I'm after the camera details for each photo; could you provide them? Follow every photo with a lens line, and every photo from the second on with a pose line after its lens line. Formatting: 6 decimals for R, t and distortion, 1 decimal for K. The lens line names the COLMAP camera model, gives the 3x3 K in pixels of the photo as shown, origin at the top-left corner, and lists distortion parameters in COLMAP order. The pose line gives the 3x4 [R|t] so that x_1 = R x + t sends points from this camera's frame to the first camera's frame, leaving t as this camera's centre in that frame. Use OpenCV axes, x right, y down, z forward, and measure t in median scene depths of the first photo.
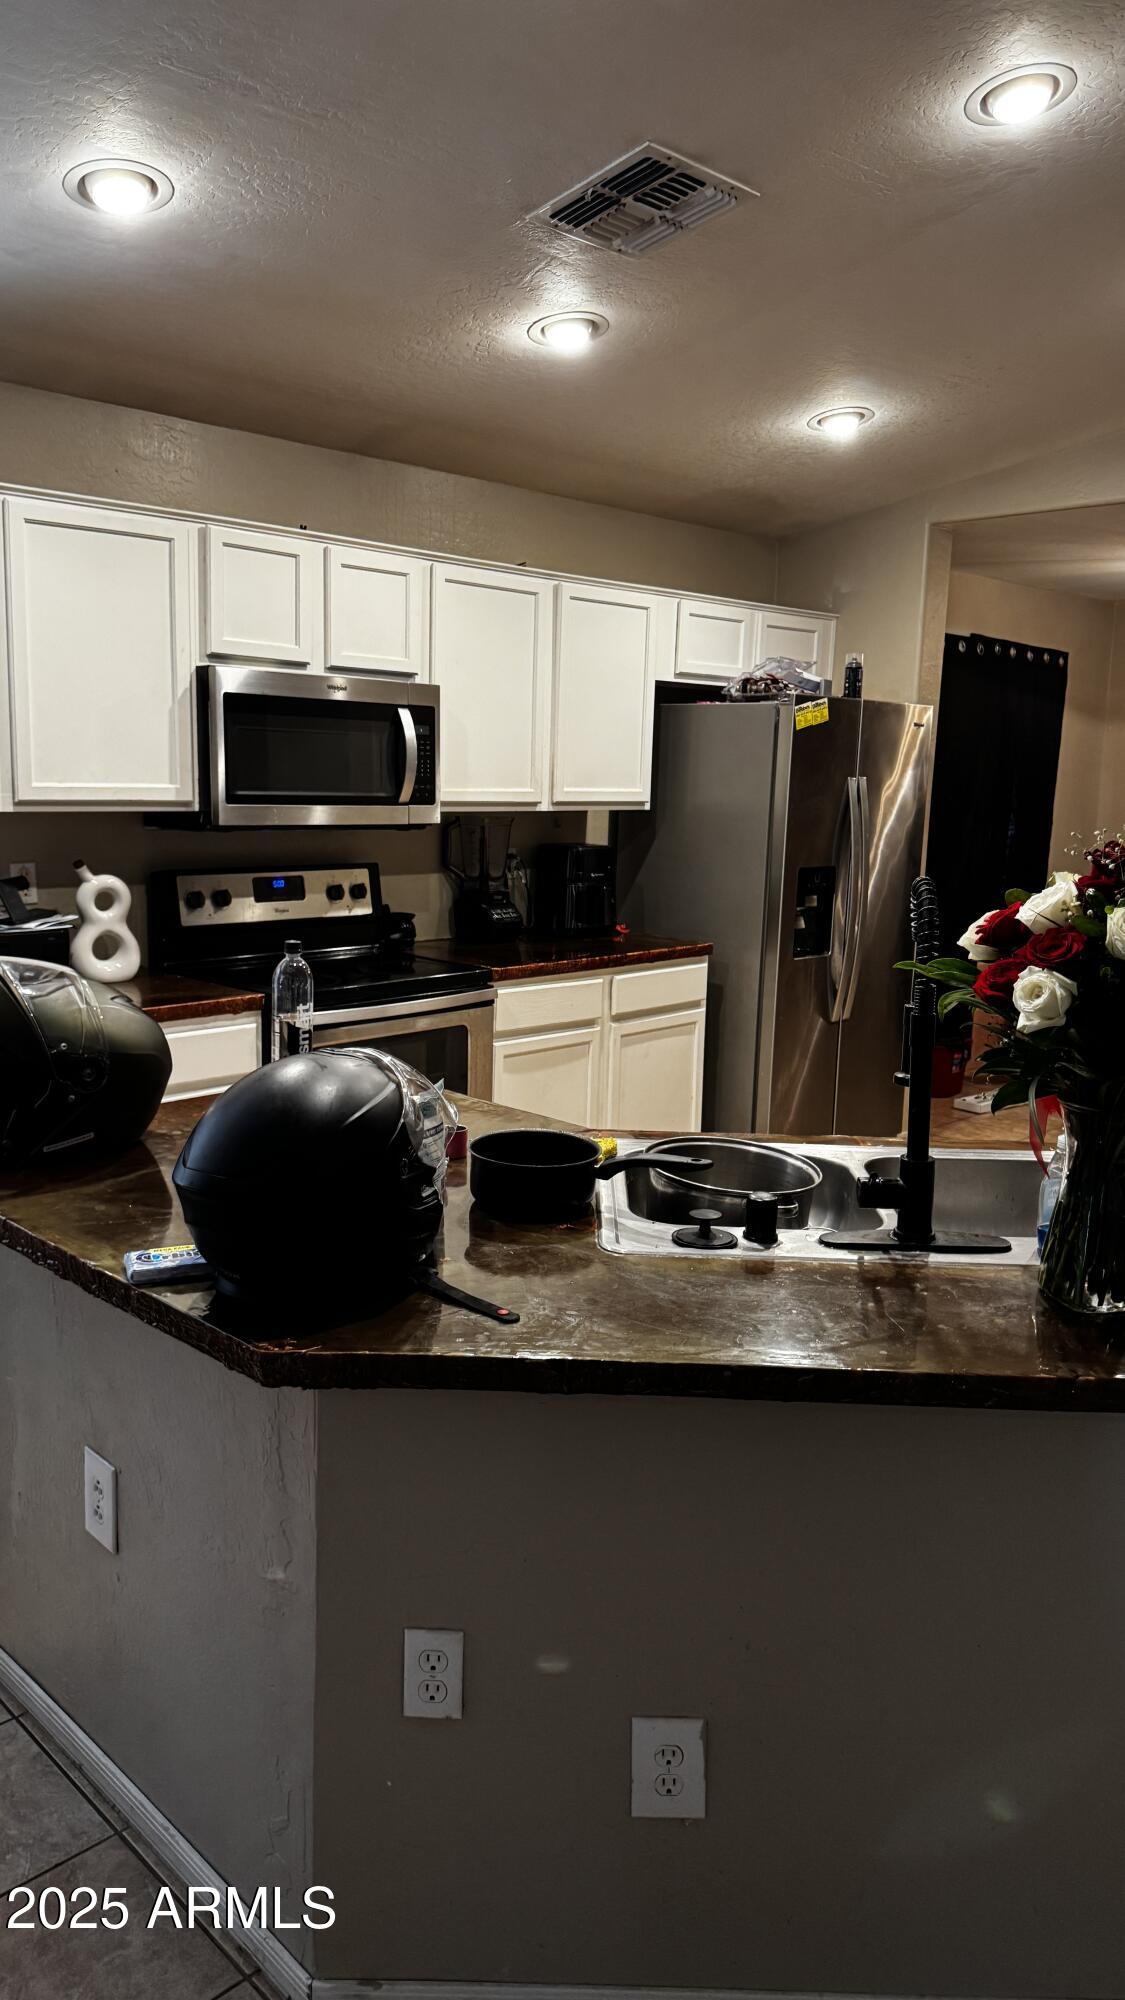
lens RADIAL K [[1406.7, 0, 562.5], [0, 1406.7, 1000.0], [0, 0, 1]] dist [0.139499, -0.237885]
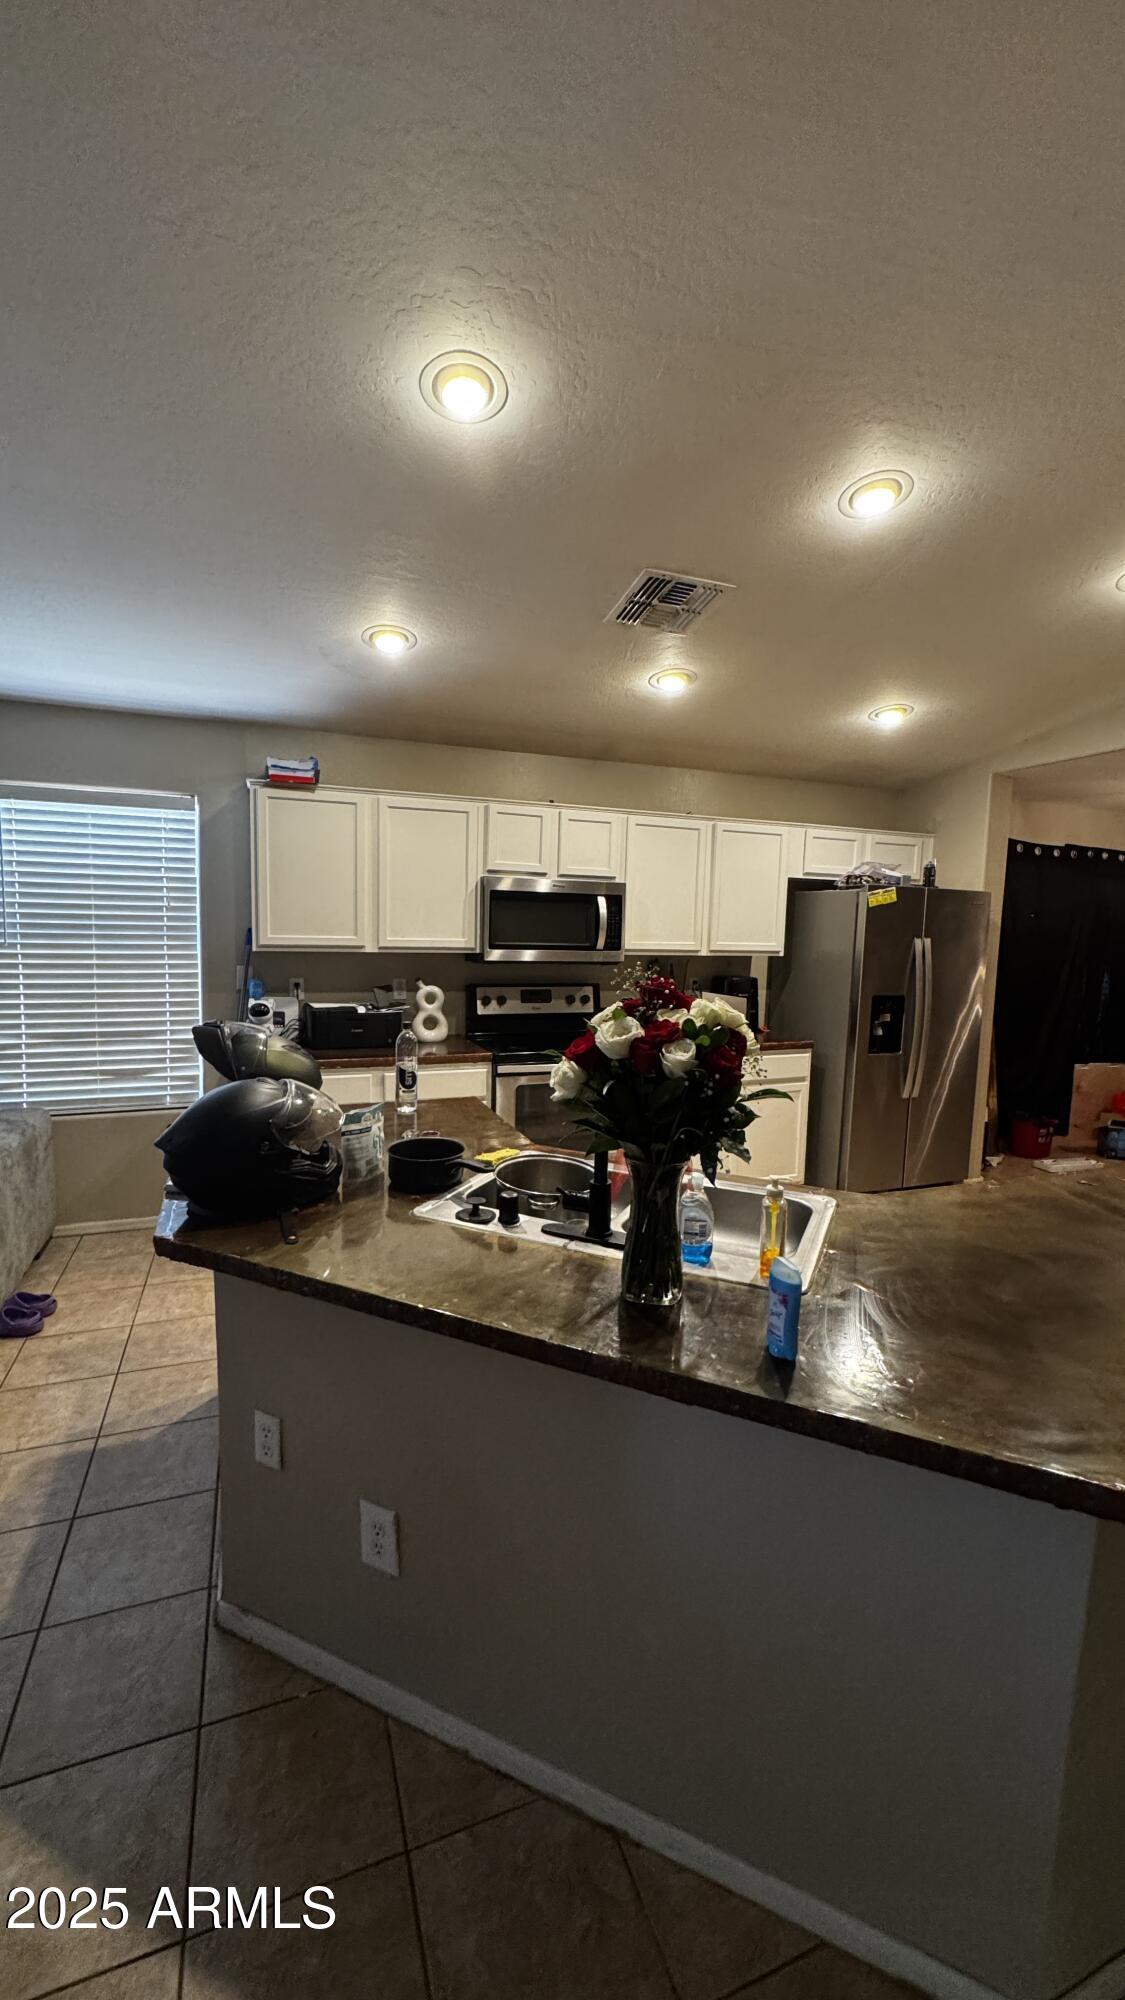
lens RADIAL K [[795.7, 0, 564.4], [0, 795.7, 1001.1], [0, 0, 1]] dist [-0.000487, 0.000370]
pose [[0.913840, 0.037558, -0.404334, 0.217047], [-0.069246, 0.995543, -0.064030, -0.008776], [0.400127, 0.086512, 0.912367, 0.079595]]
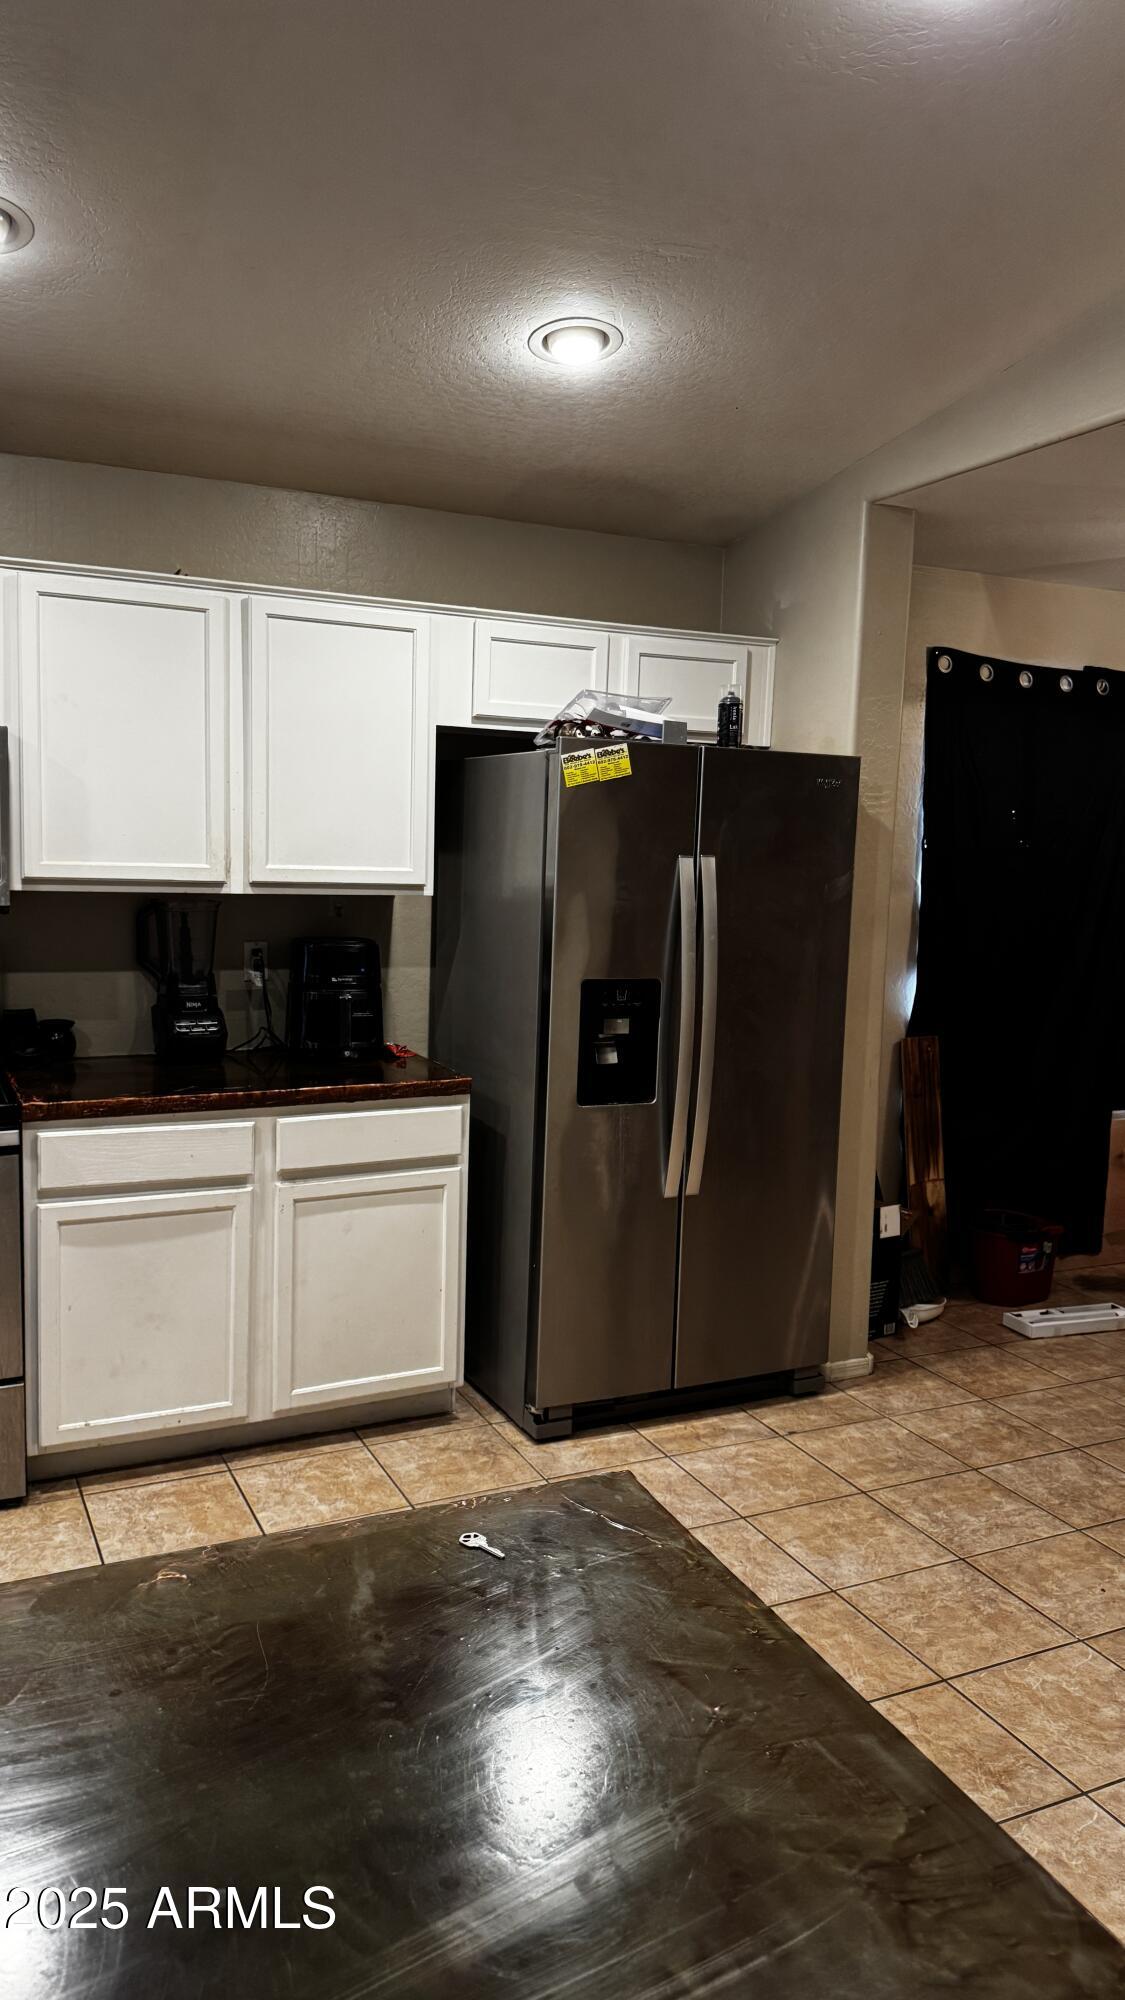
lens RADIAL K [[1406.7, 0, 562.5], [0, 1406.7, 1000.0], [0, 0, 1]] dist [0.139499, -0.237885]
pose [[0.944233, 0.036854, -0.327208, 0.401143], [-0.057894, 0.996818, -0.054794, -0.045044], [0.324148, 0.070682, 0.943362, 0.339752]]
